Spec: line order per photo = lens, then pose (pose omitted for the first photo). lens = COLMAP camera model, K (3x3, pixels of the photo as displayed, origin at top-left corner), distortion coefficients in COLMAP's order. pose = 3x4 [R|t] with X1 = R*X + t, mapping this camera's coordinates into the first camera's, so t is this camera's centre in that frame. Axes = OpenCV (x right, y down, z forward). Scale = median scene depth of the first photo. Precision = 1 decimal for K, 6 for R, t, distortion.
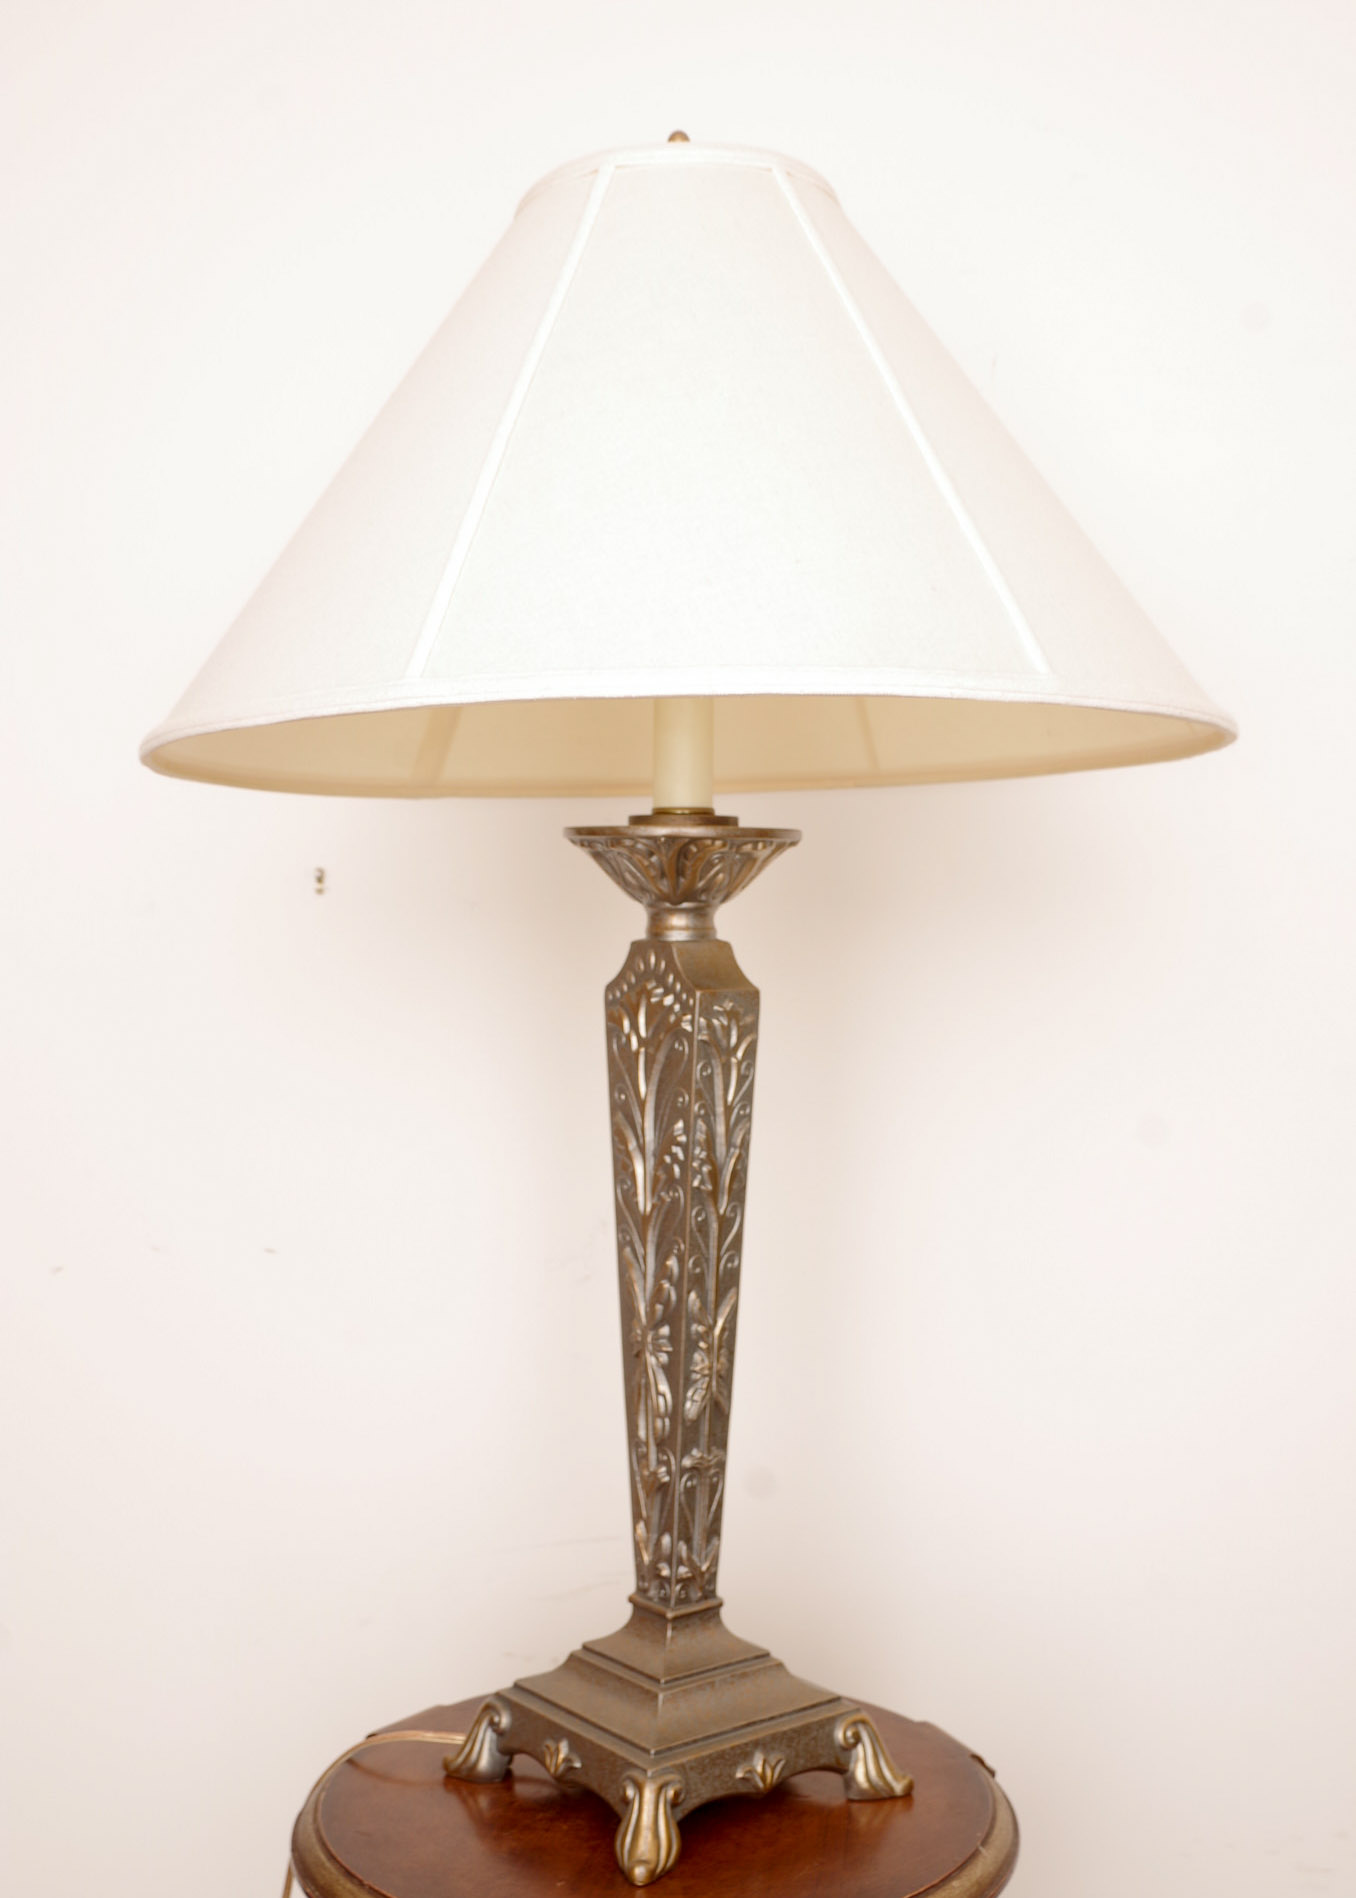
lens RADIAL K [[2265.1, 0, 676.4], [0, 2265.1, 952.6], [0, 0, 1]] dist [0.005646, 0.000000]
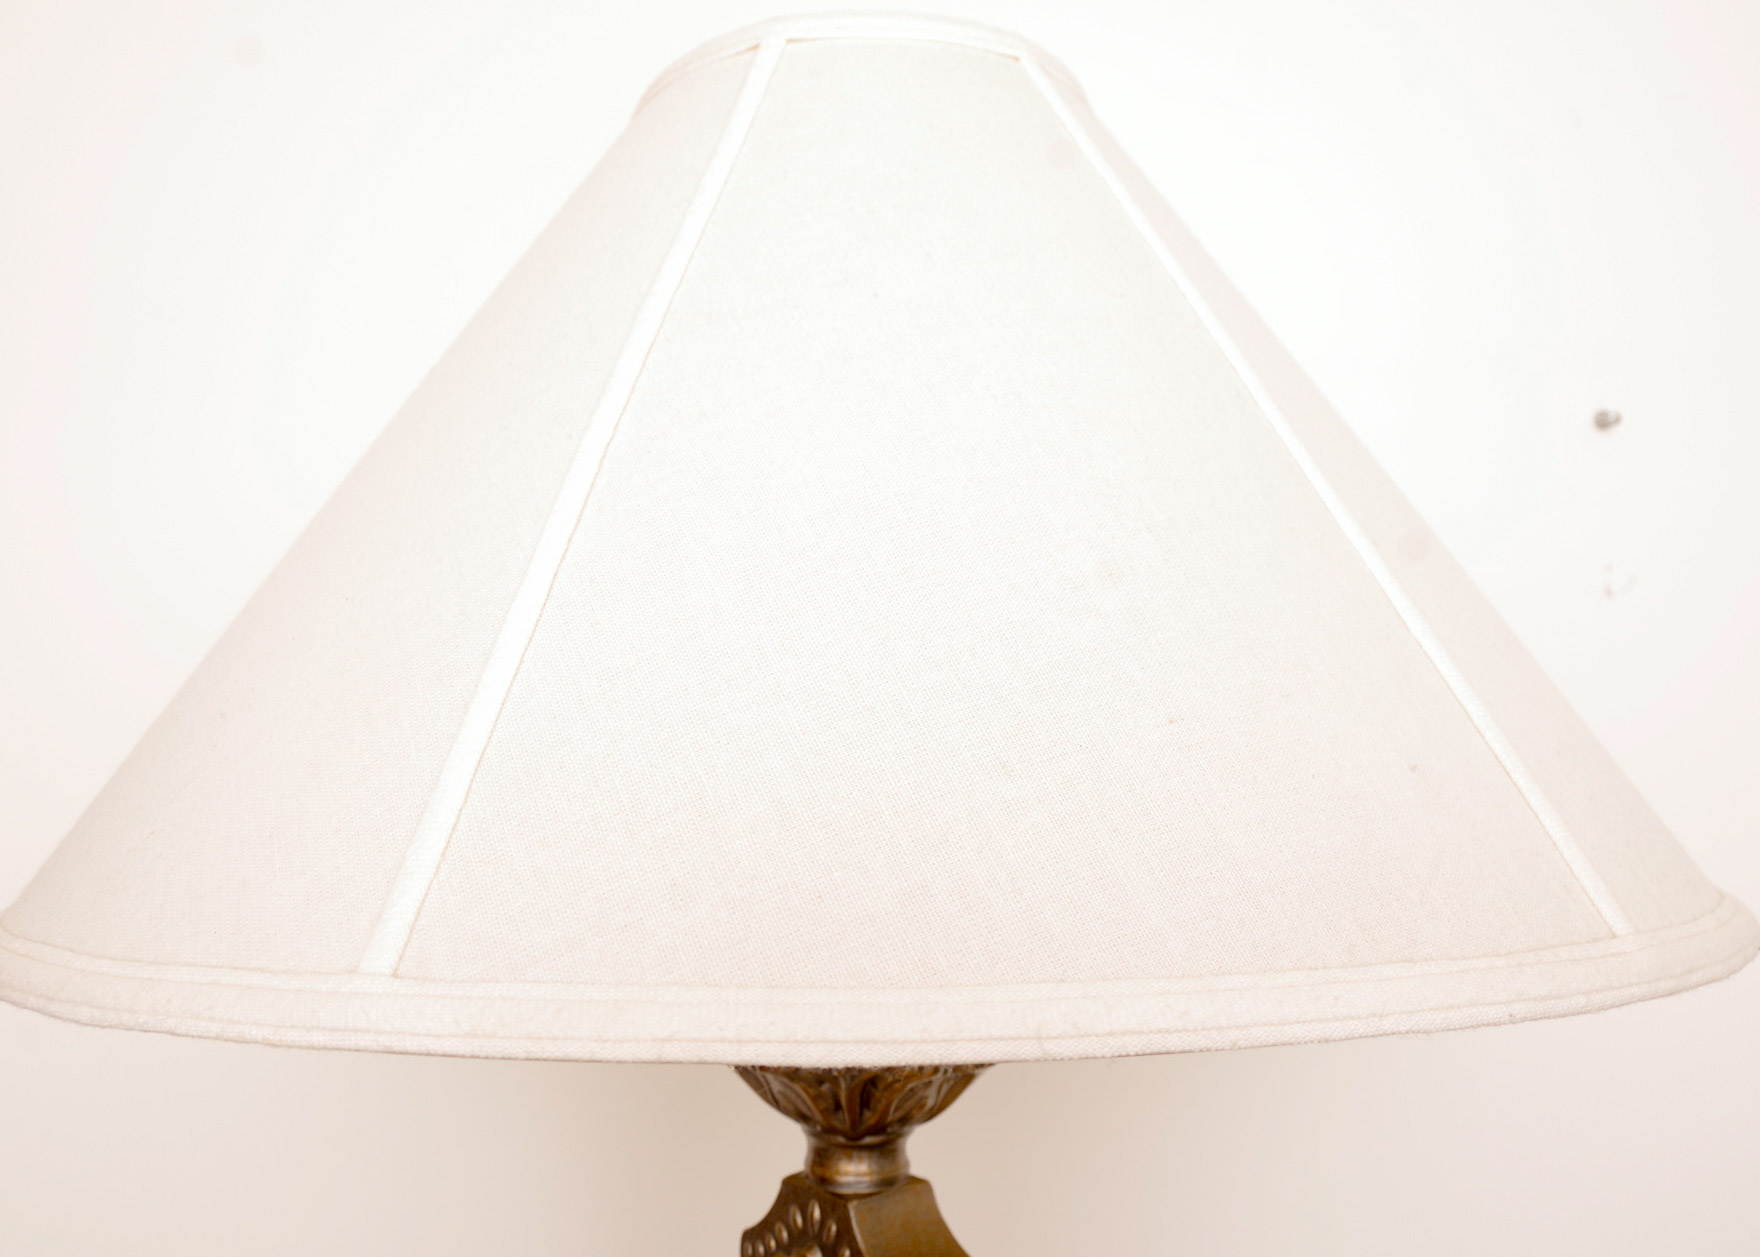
lens RADIAL K [[1470.0, 0, 884.2], [0, 1470.0, 628.0], [0, 0, 1]] dist [-0.014716, -0.002182]
pose [[0.995534, 0.015081, 0.093187, -0.035587], [-0.007889, 0.996995, -0.077063, -0.145266], [-0.094069, 0.075984, 0.992662, 0.590031]]
